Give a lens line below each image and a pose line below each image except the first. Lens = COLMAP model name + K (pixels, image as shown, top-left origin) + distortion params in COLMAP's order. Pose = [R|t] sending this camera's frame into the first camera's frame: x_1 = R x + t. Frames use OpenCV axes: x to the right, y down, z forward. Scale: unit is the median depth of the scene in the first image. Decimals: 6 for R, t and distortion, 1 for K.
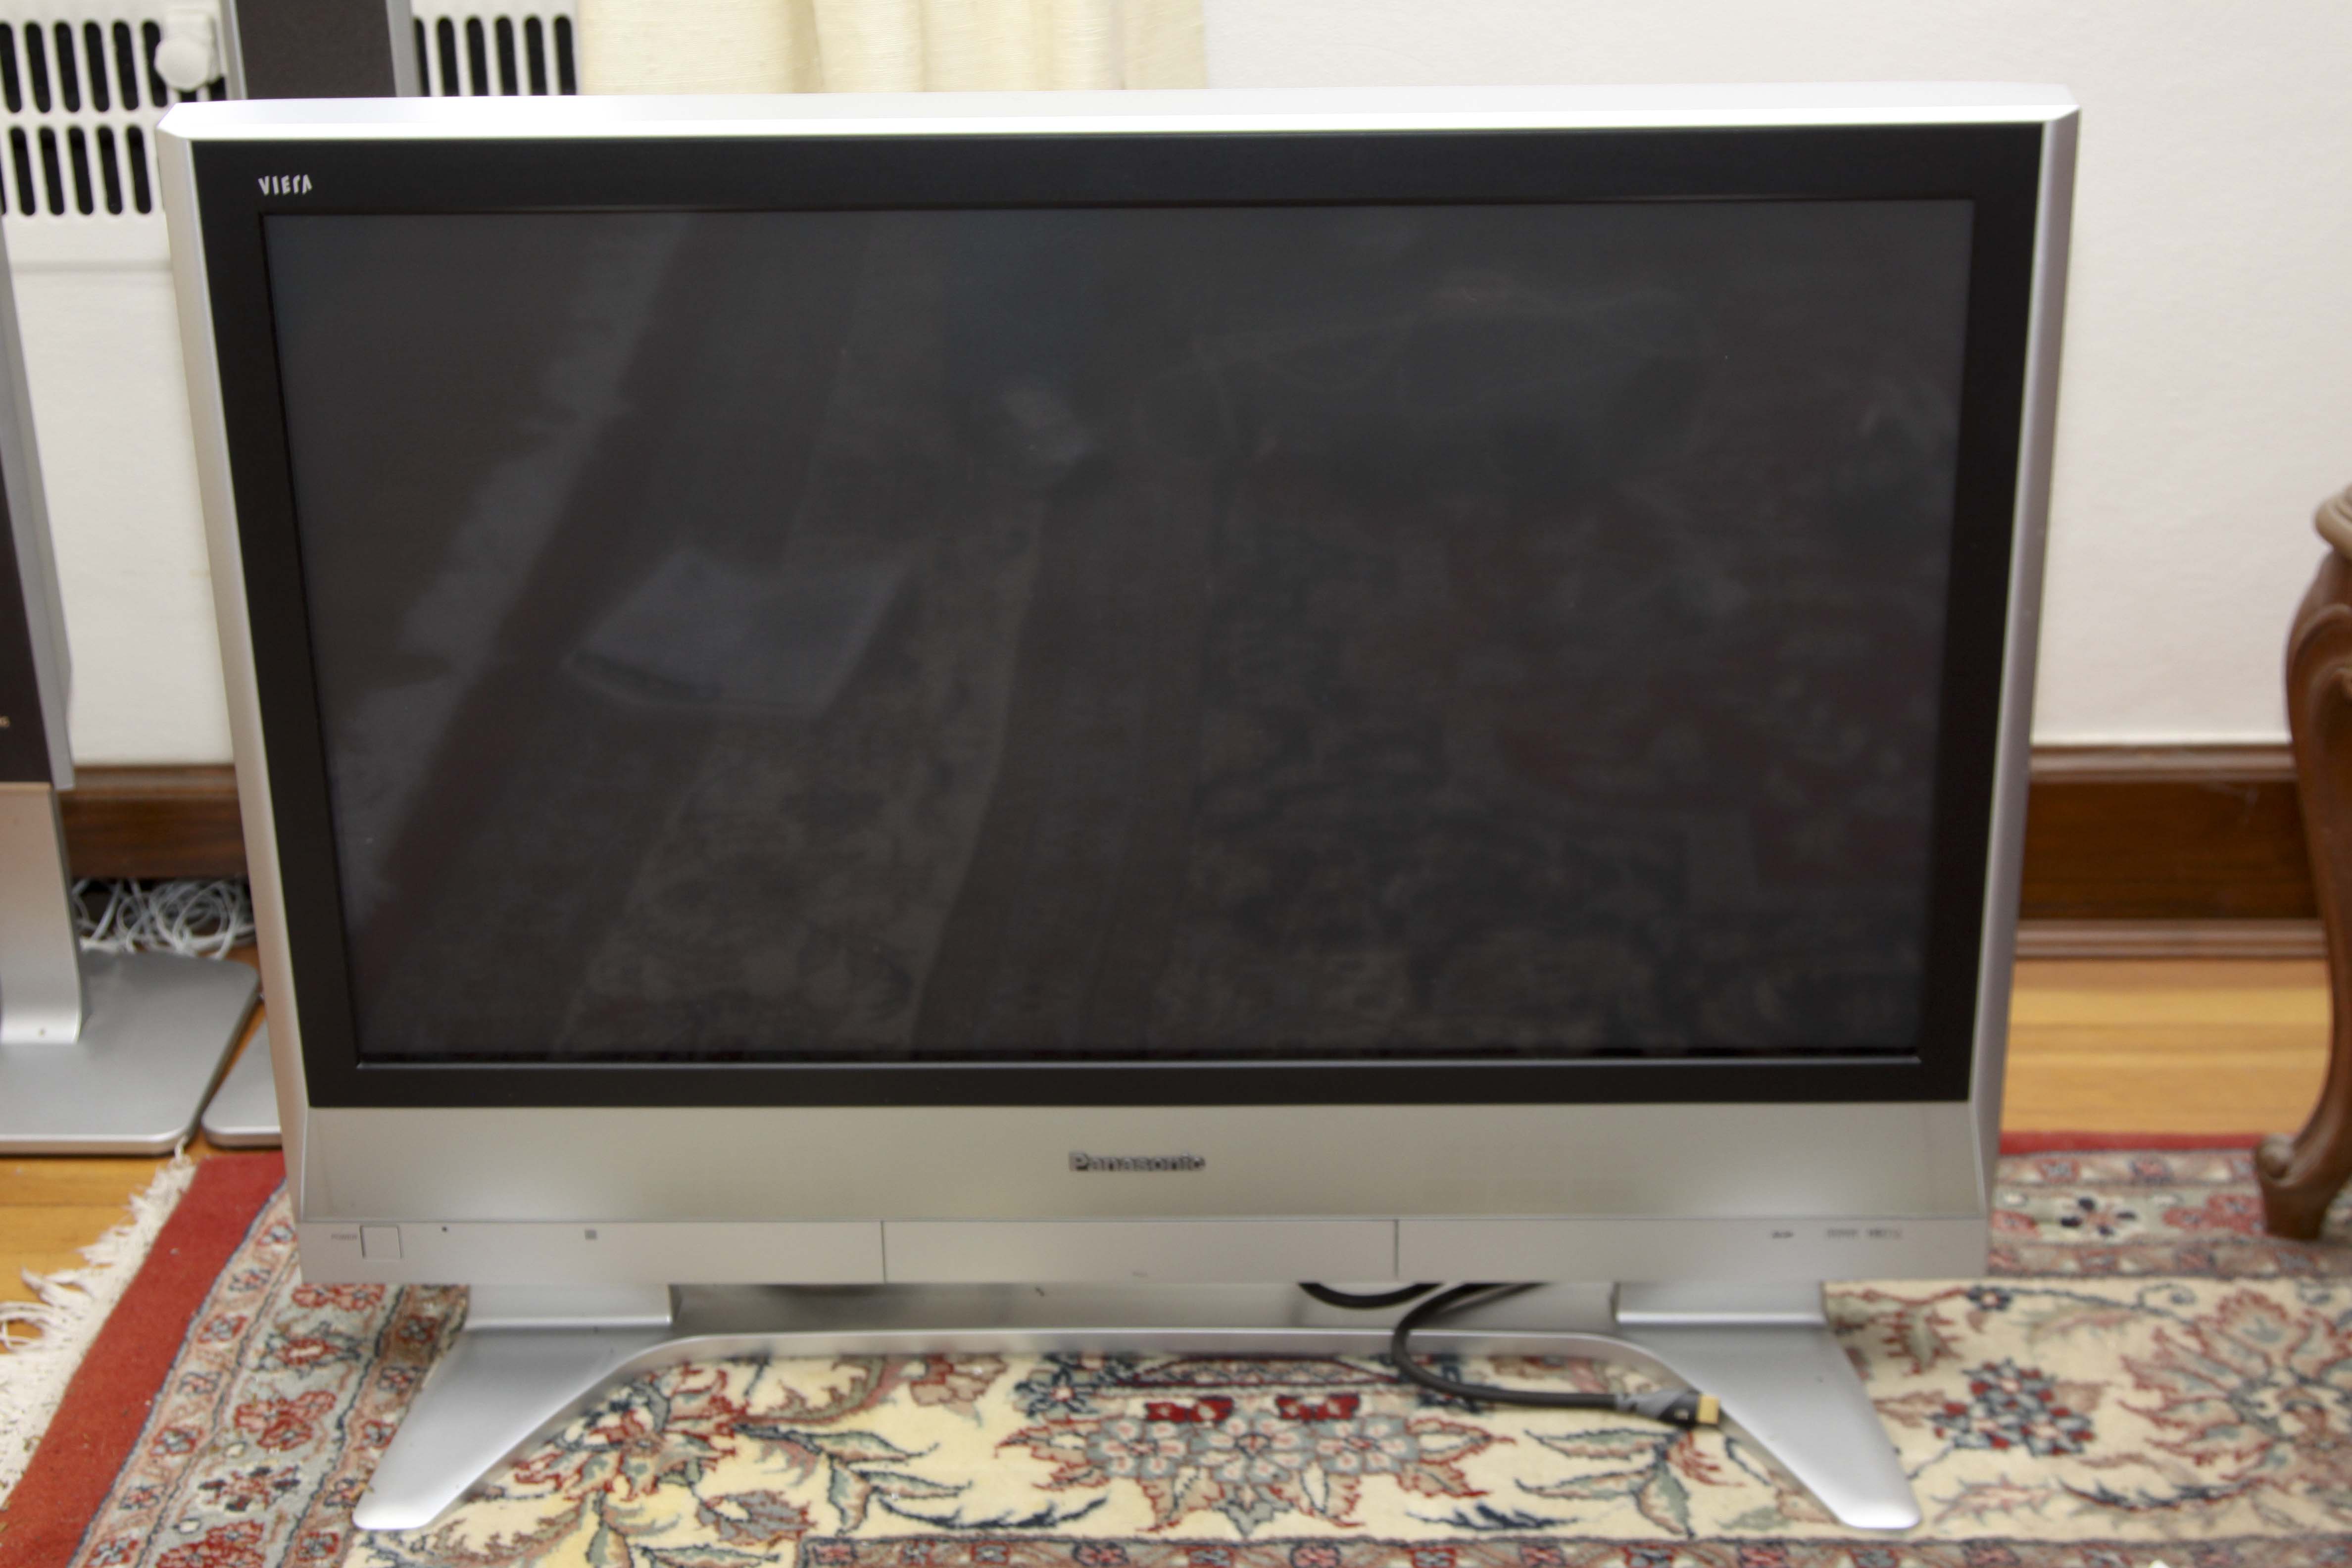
lens RADIAL K [[3799.4, 0, 1171.6], [0, 3799.4, 786.5], [0, 0, 1]] dist [0.005799, 0.000000]
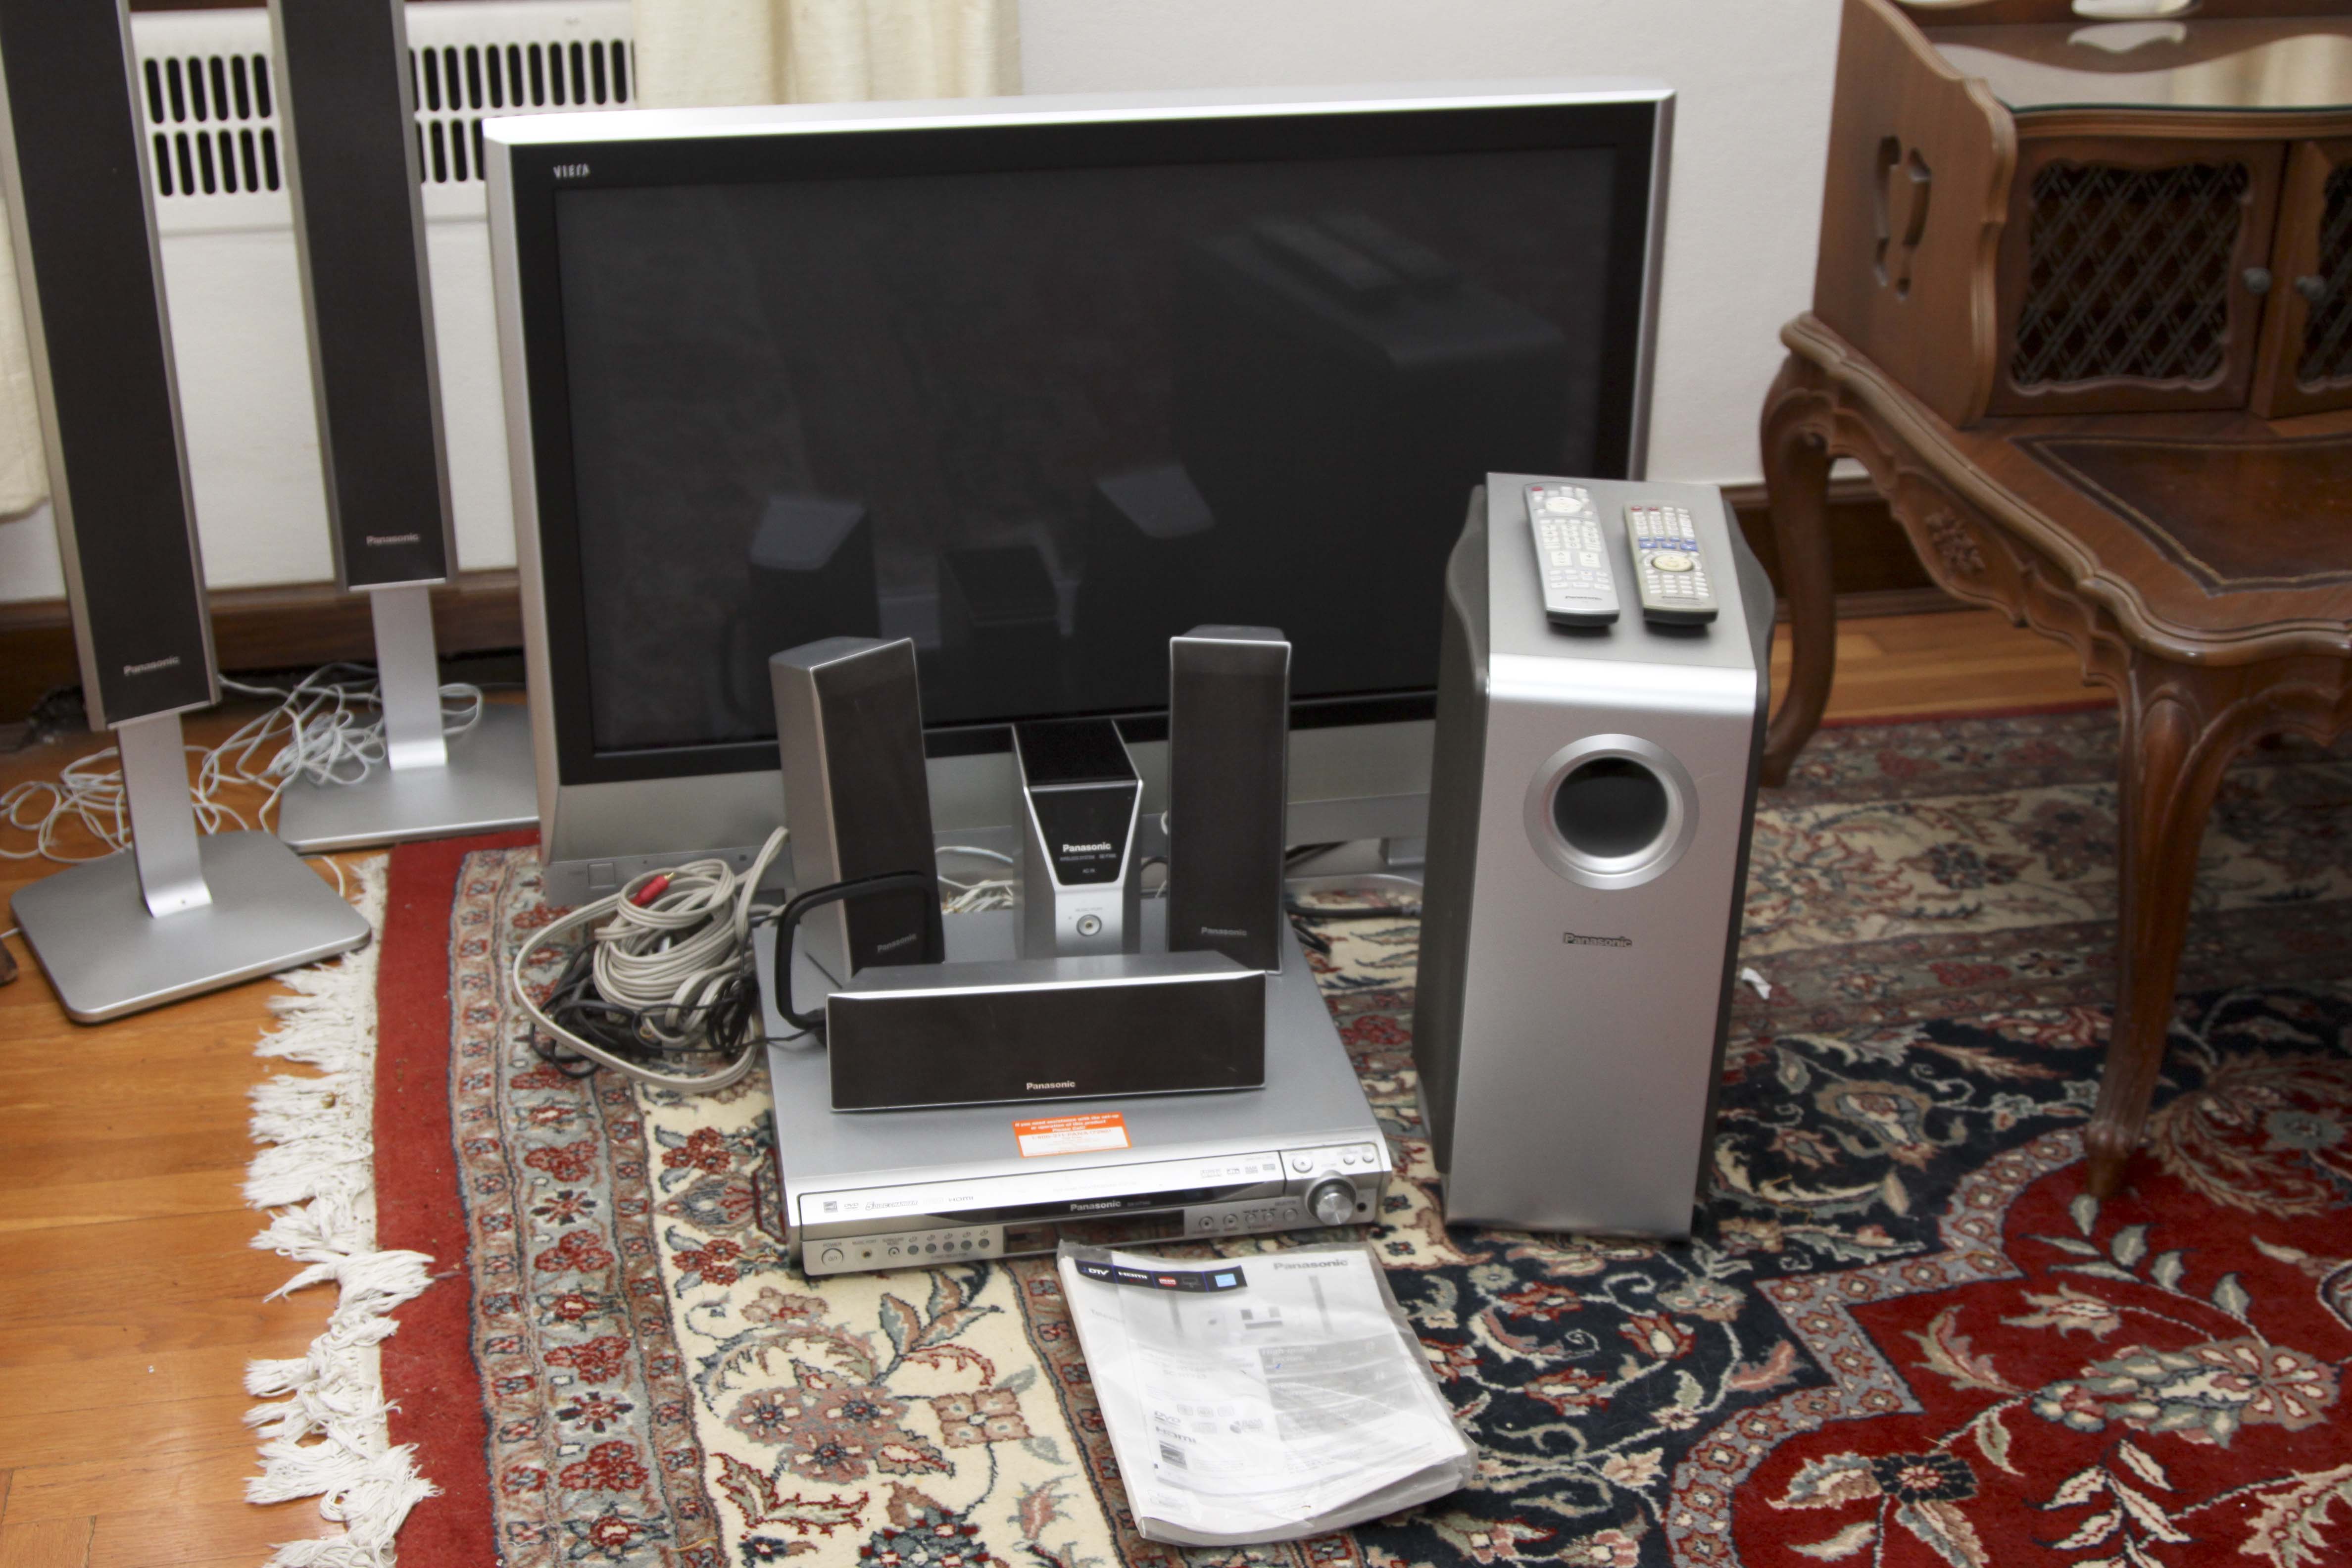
lens RADIAL K [[3177.9, 0, 1193.6], [0, 3177.9, 789.5], [0, 0, 1]] dist [-0.046273, 0.000000]
pose [[0.972854, -0.073516, 0.219430, -0.251737], [0.061831, 0.996302, 0.059662, 0.025660], [-0.223005, -0.044475, 0.973802, -0.270849]]
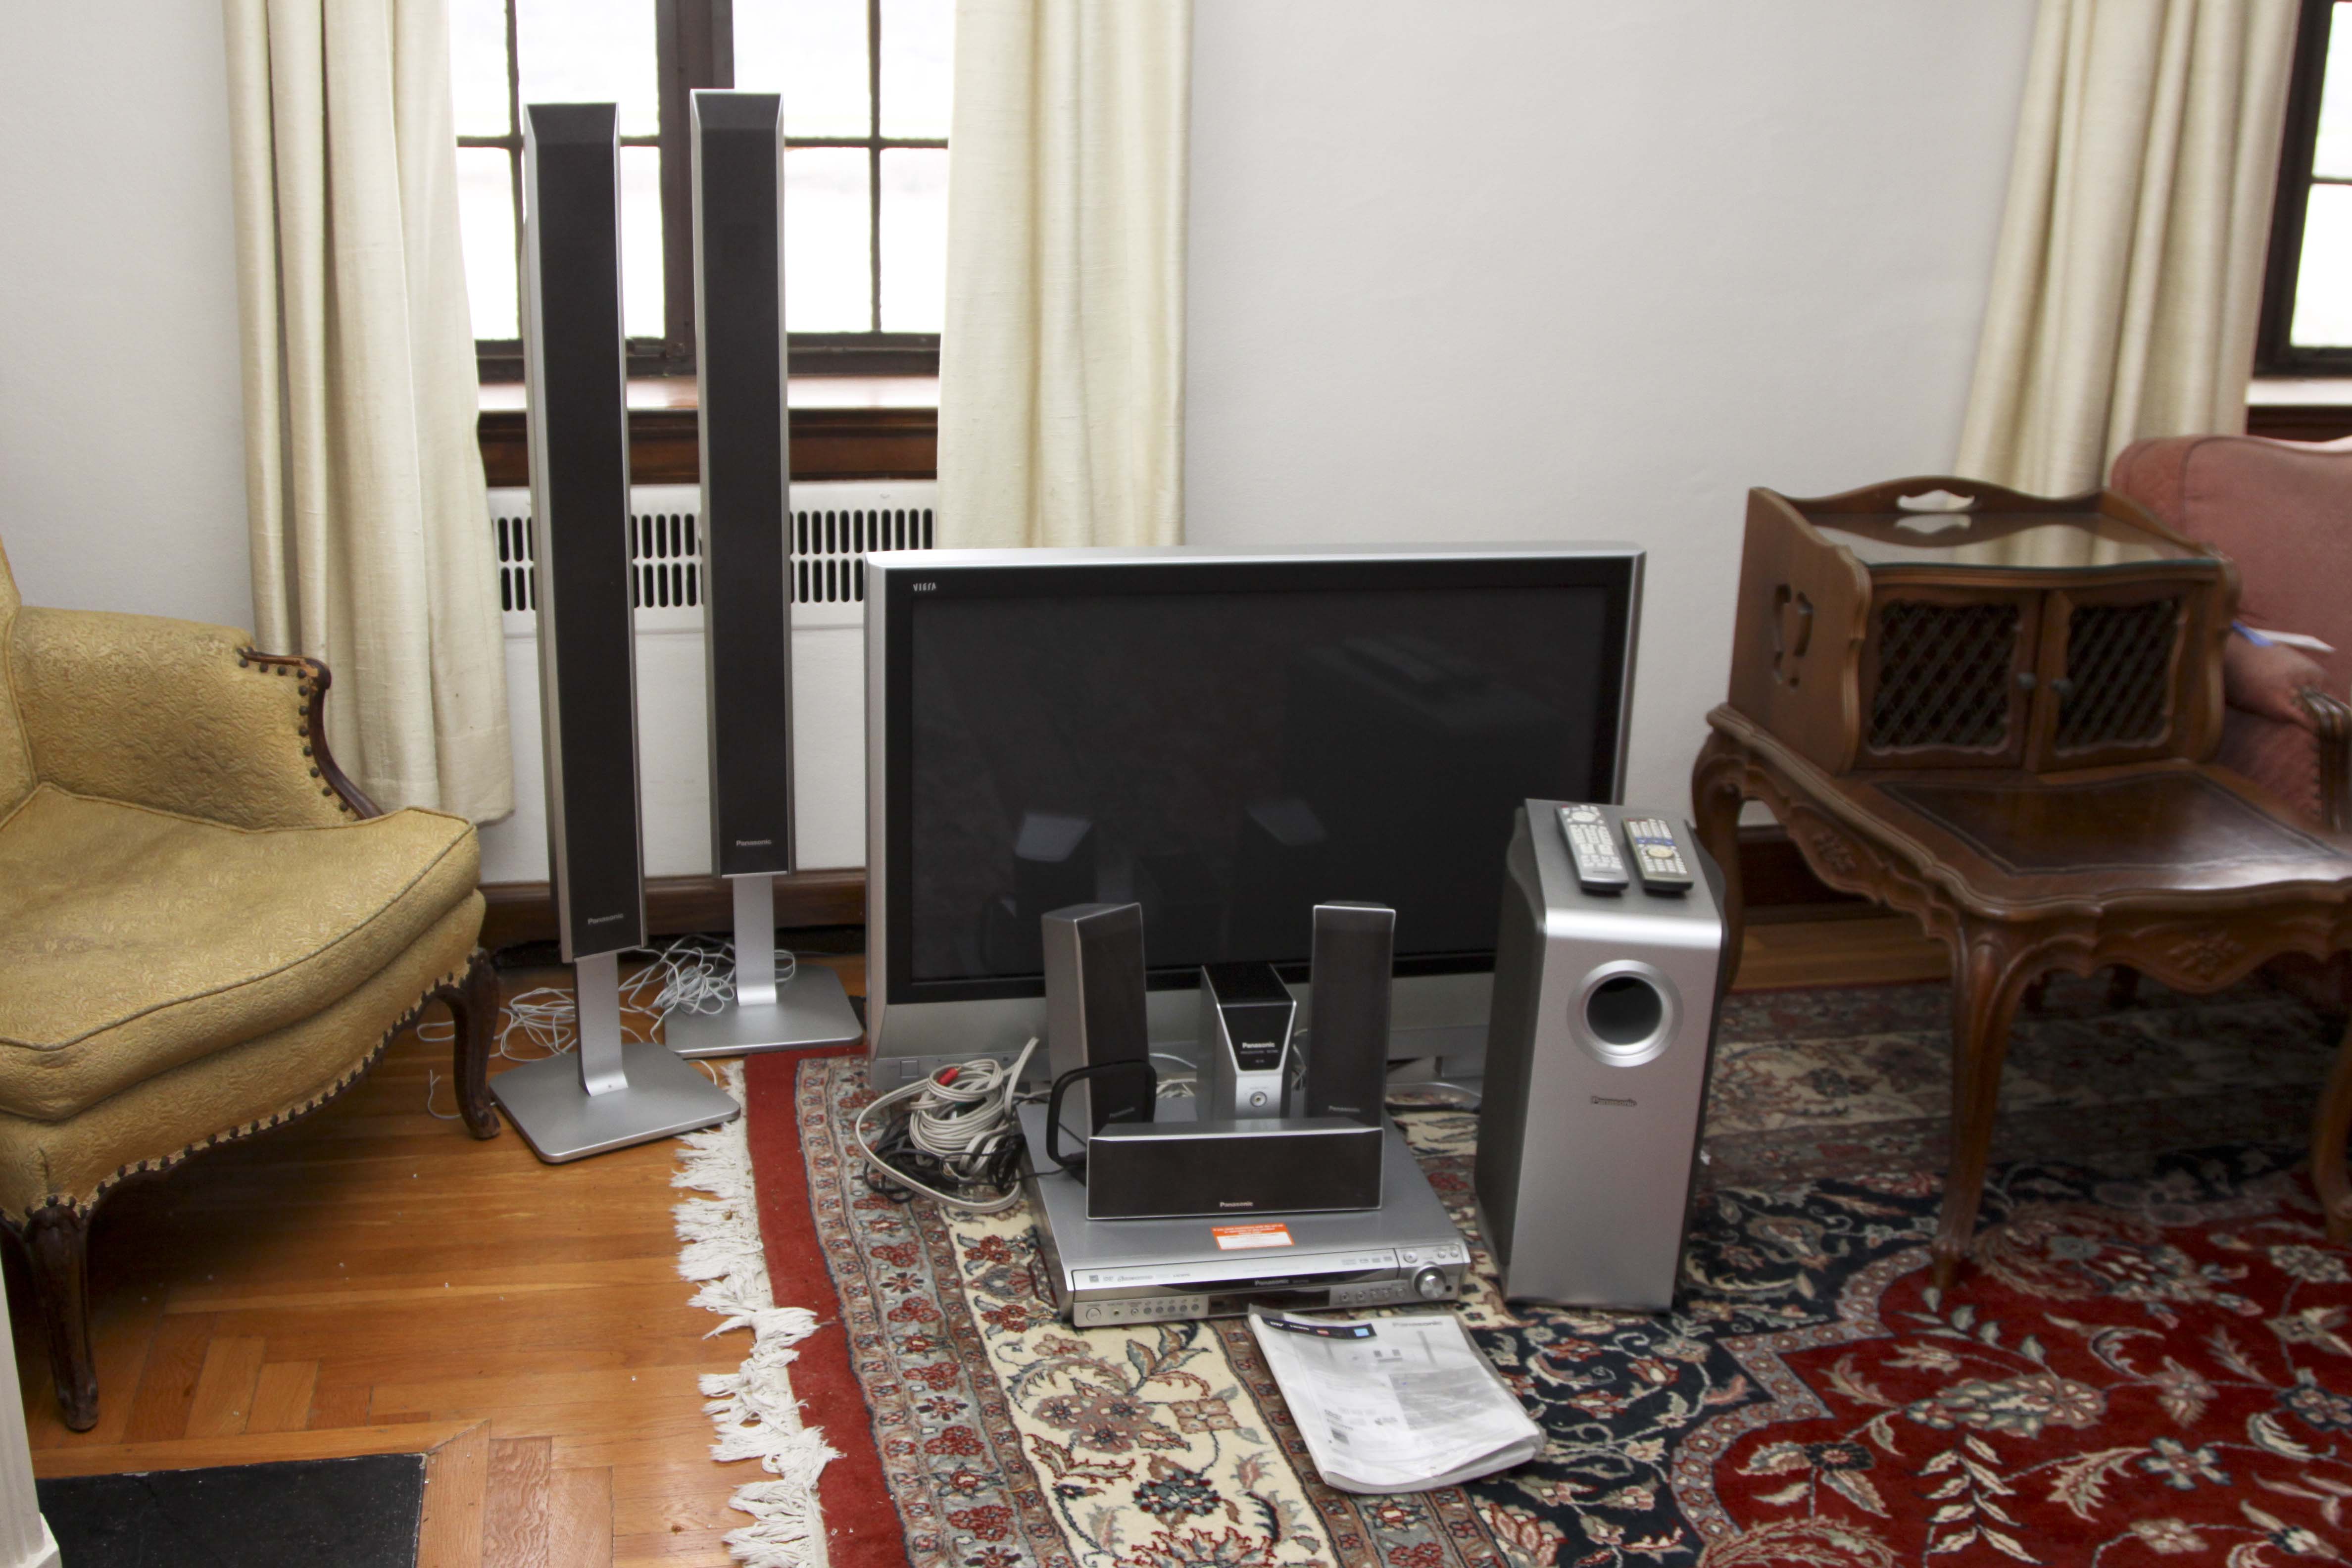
lens RADIAL K [[2493.1, 0, 1174.8], [0, 2493.1, 782.5], [0, 0, 1]] dist [-0.118759, 0.000000]
pose [[0.971340, -0.027099, 0.236145, -0.390210], [0.046827, 0.995827, -0.078337, 0.074816], [-0.233037, 0.087150, 0.968555, -0.430056]]
